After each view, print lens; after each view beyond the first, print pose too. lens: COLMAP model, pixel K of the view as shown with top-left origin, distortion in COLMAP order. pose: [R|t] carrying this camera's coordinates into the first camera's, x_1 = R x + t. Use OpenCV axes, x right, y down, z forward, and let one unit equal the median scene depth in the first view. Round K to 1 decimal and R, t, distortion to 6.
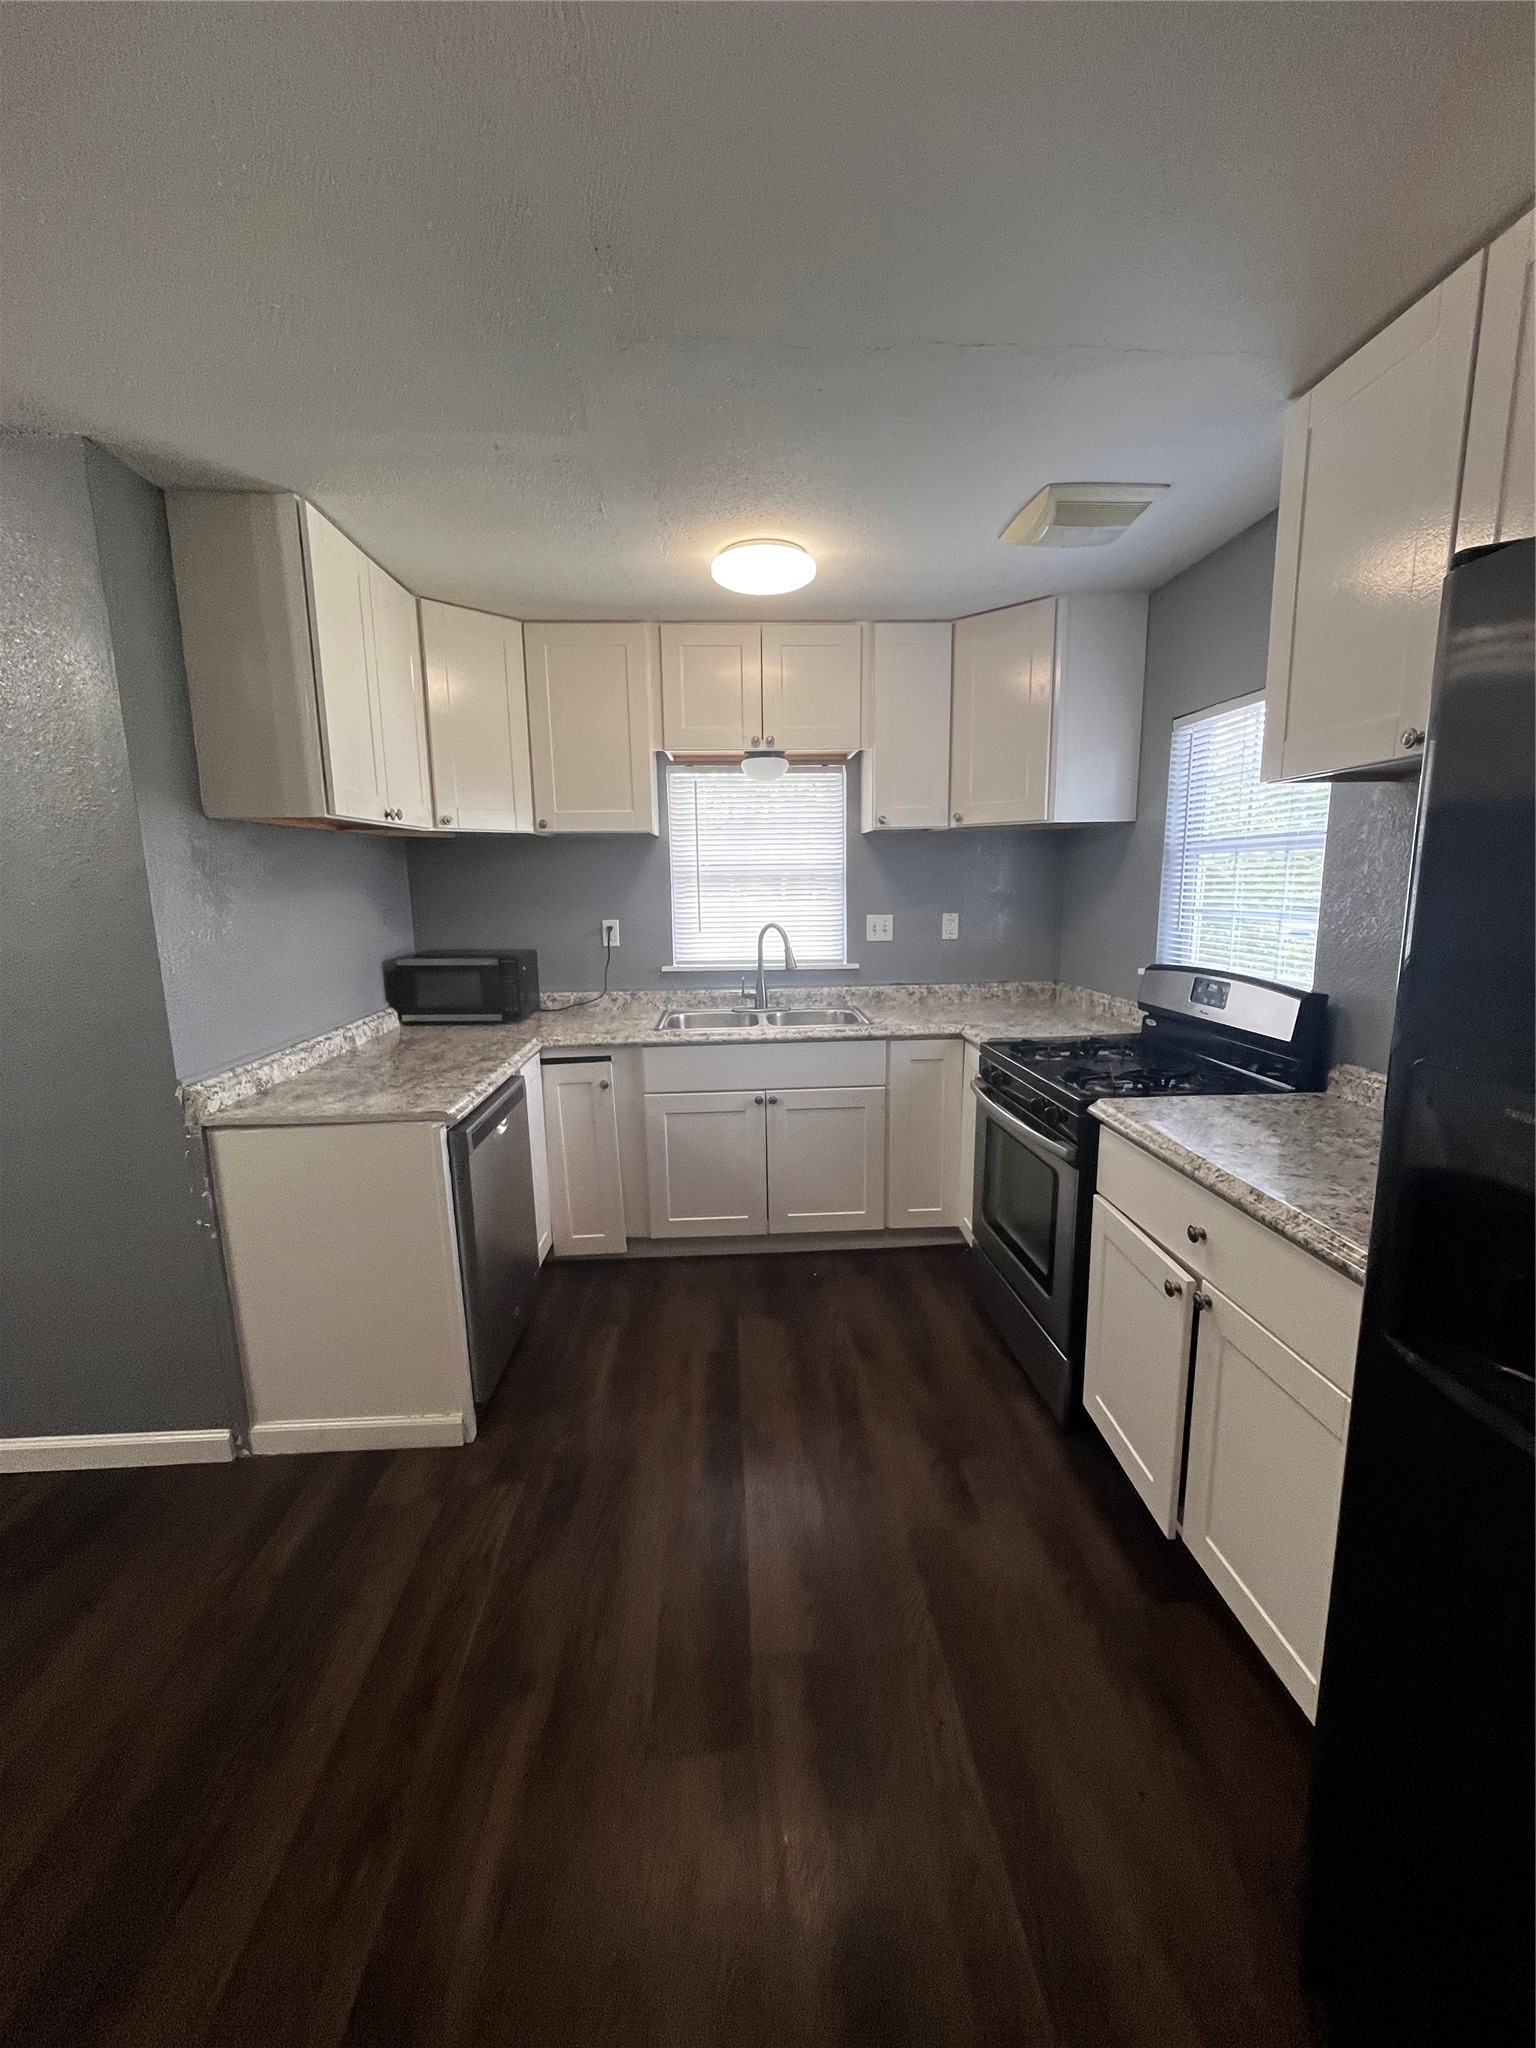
lens RADIAL K [[830.1, 0, 775.4], [0, 830.1, 1031.7], [0, 0, 1]] dist [-0.001364, -0.000004]
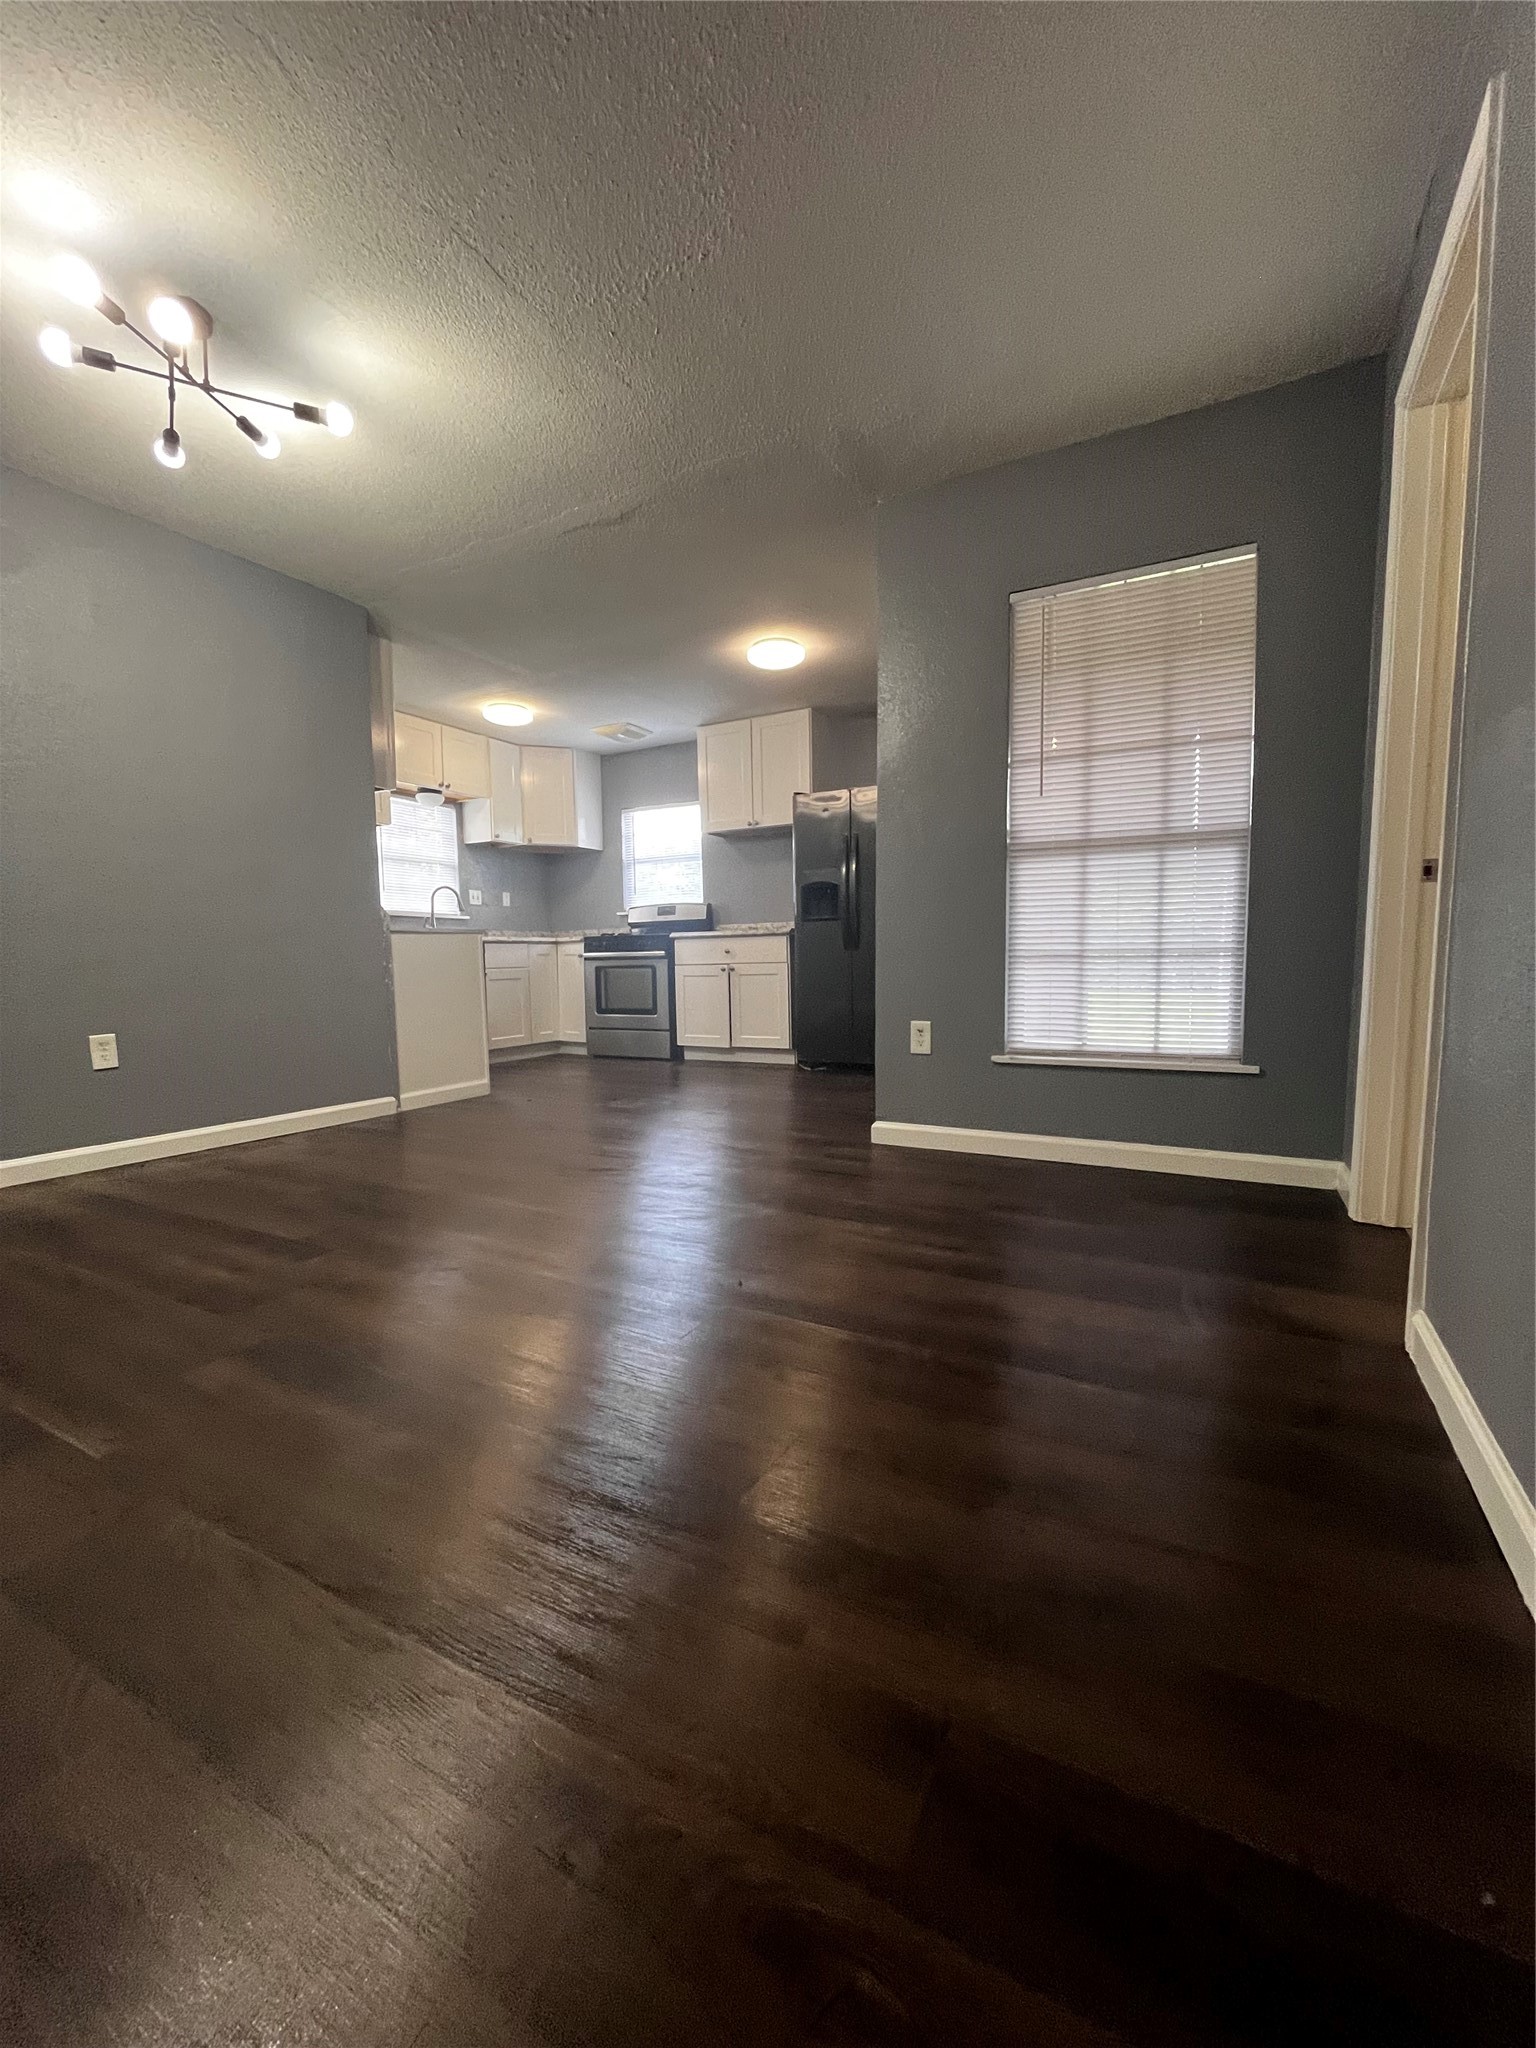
lens RADIAL K [[830.1, 0, 775.4], [0, 830.1, 1031.7], [0, 0, 1]] dist [-0.001364, -0.000004]
pose [[0.533767, -0.065788, 0.843069, -1.237151], [0.159086, 0.986980, -0.023703, 0.358478], [-0.830533, 0.146772, 0.537283, -0.534515]]
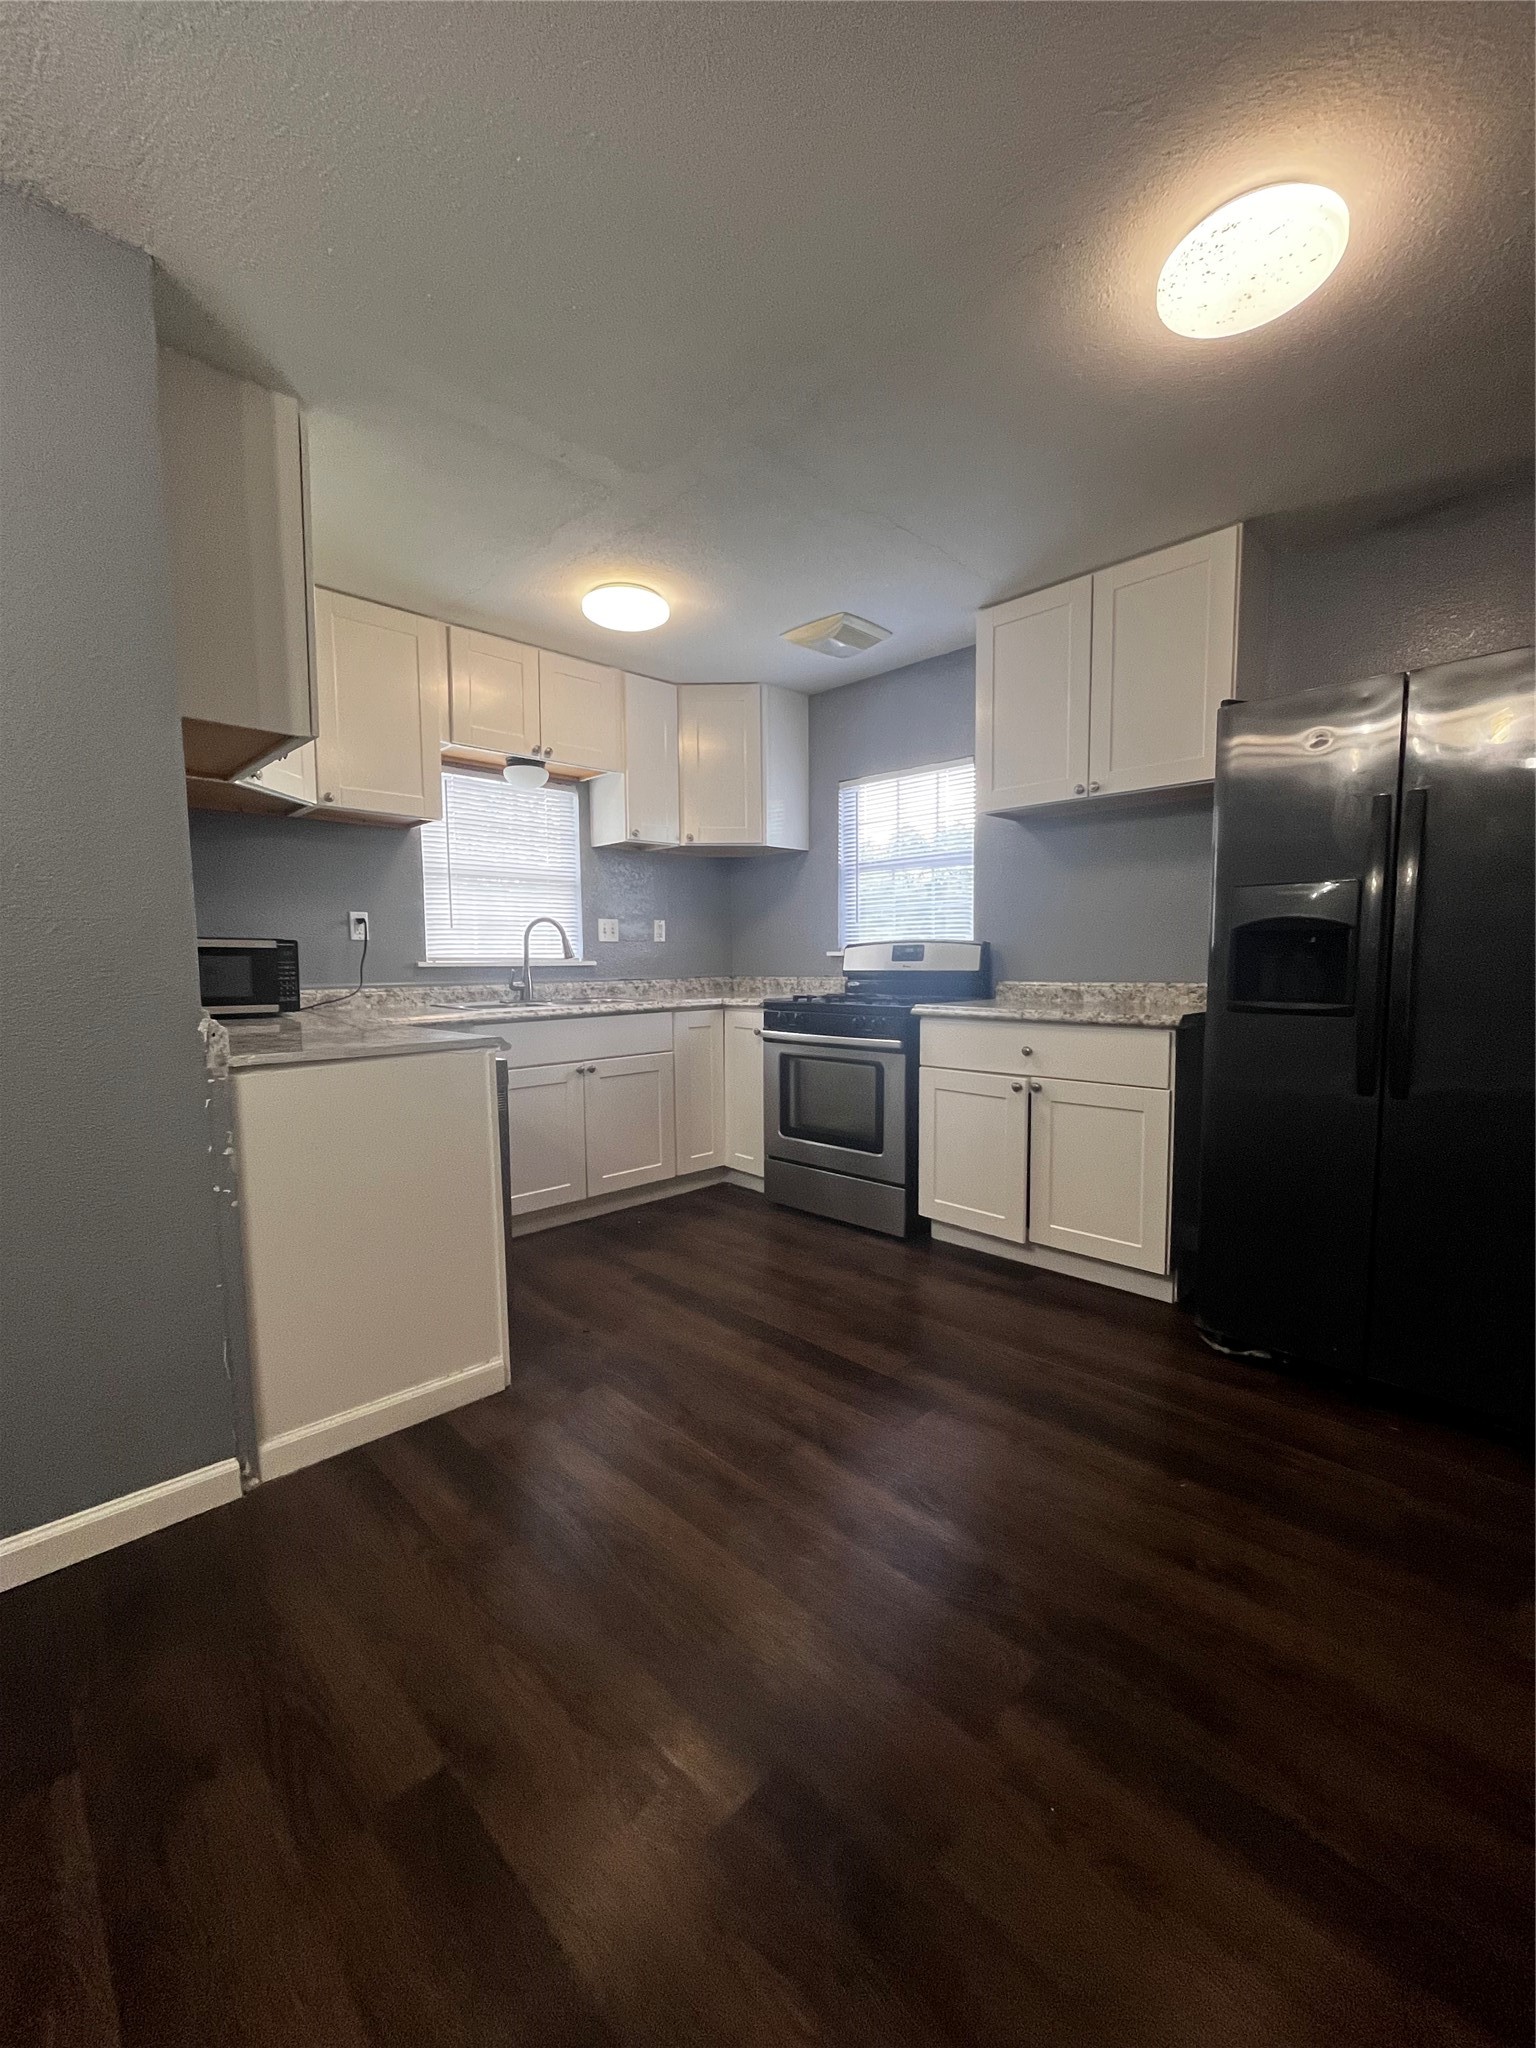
lens RADIAL K [[830.1, 0, 775.4], [0, 830.1, 1031.7], [0, 0, 1]] dist [-0.001364, -0.000004]
pose [[0.755364, -0.049869, 0.653405, -0.531637], [0.114619, 0.991784, -0.056811, 0.122447], [-0.645204, 0.117806, 0.754873, 0.006057]]
